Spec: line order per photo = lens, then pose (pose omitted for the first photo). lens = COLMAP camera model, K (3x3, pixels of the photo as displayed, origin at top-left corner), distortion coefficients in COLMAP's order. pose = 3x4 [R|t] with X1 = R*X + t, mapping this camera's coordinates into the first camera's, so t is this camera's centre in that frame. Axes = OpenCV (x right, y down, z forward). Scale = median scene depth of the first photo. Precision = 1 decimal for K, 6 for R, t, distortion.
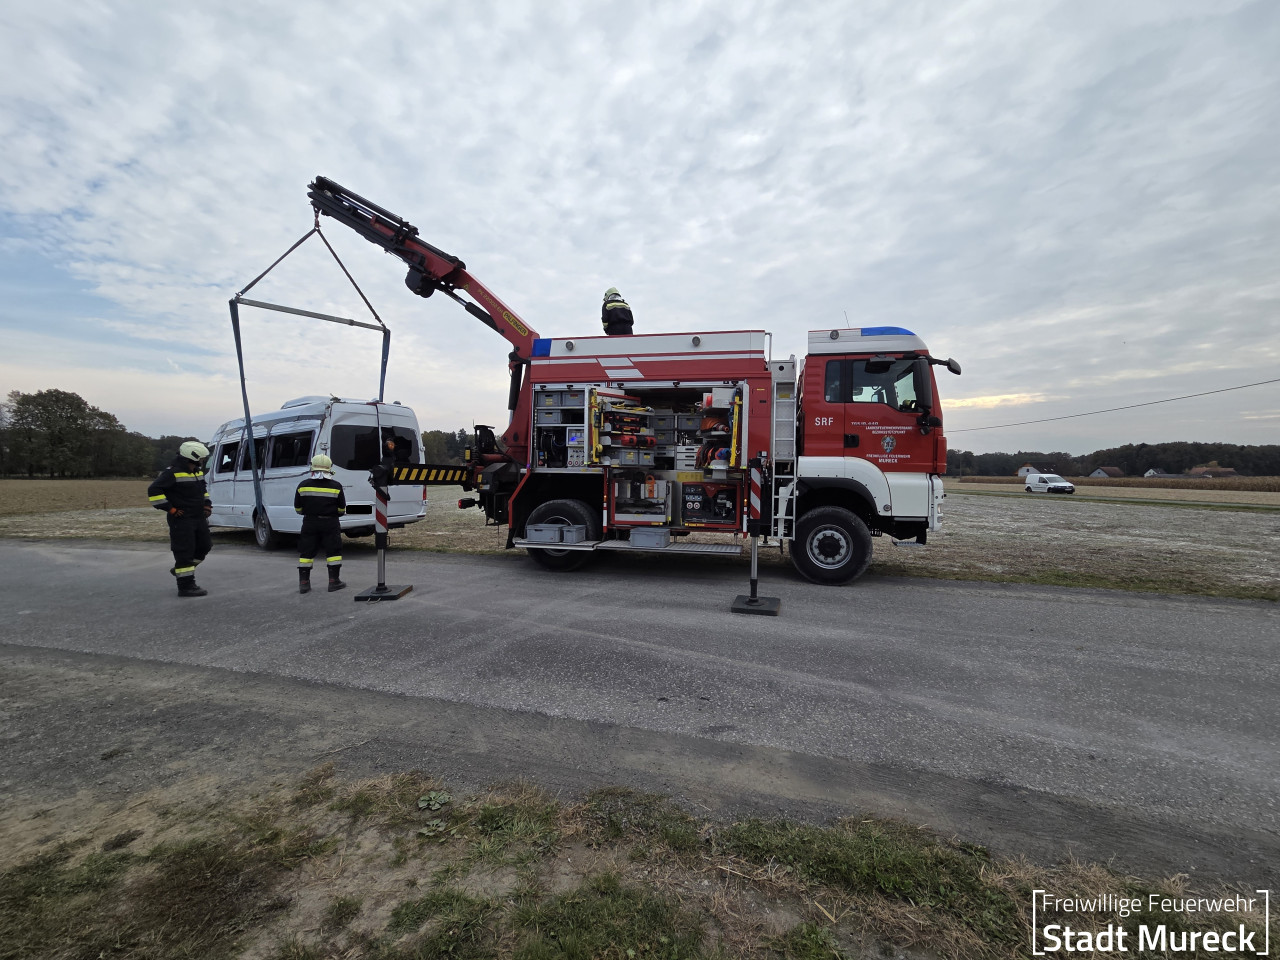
lens RADIAL K [[517.4, 0, 652.8], [0, 517.4, 474.8], [0, 0, 1]] dist [-0.008687, 0.001888]
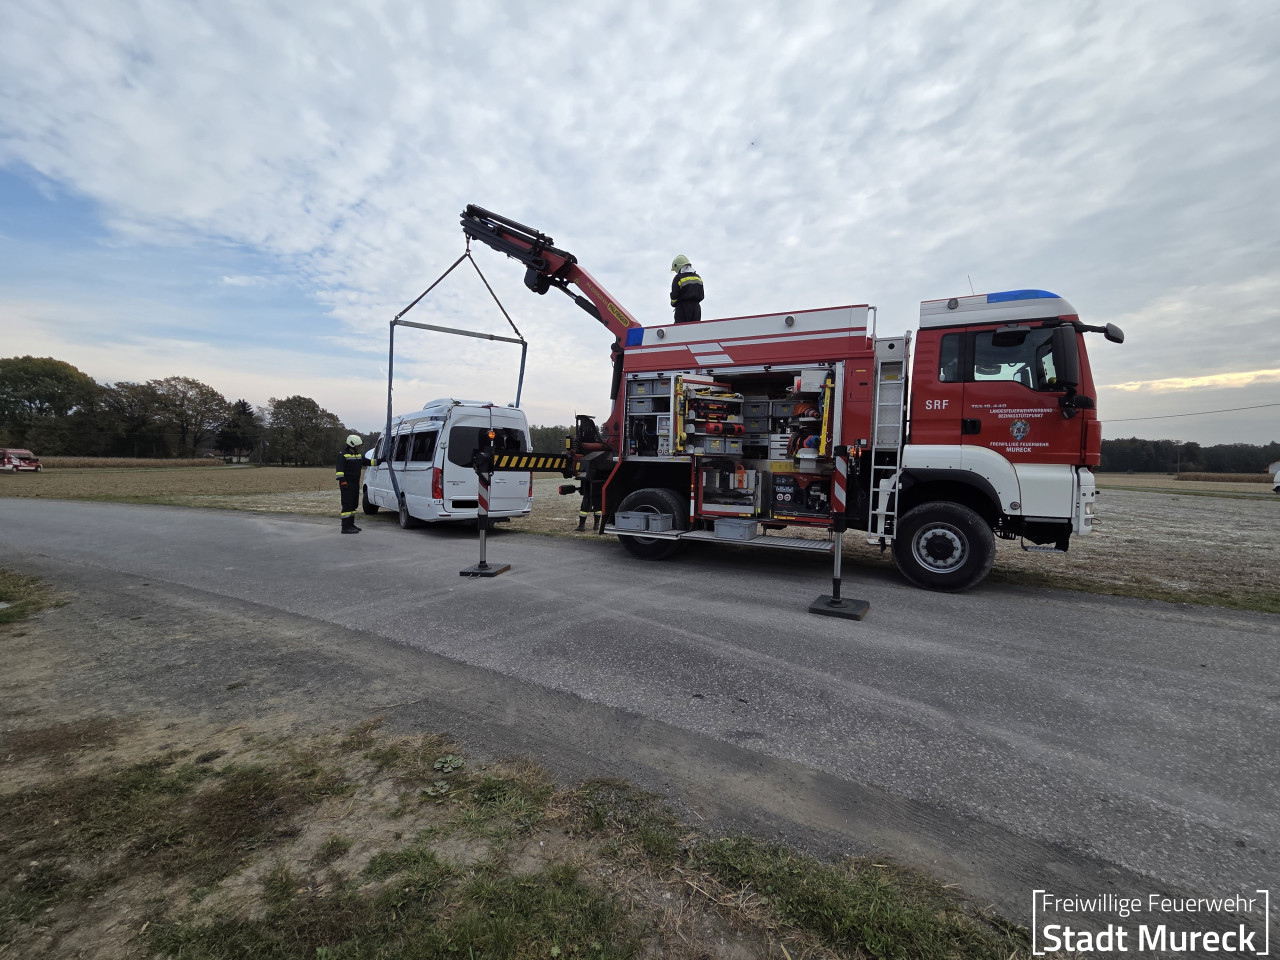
lens RADIAL K [[517.4, 0, 657.7], [0, 517.4, 478.0], [0, 0, 1]] dist [-0.008687, 0.001888]
pose [[0.967703, 0.014984, -0.251647, 0.161761], [-0.009537, 0.999693, 0.022850, 0.009426], [0.251912, -0.019712, 0.967549, 0.058603]]
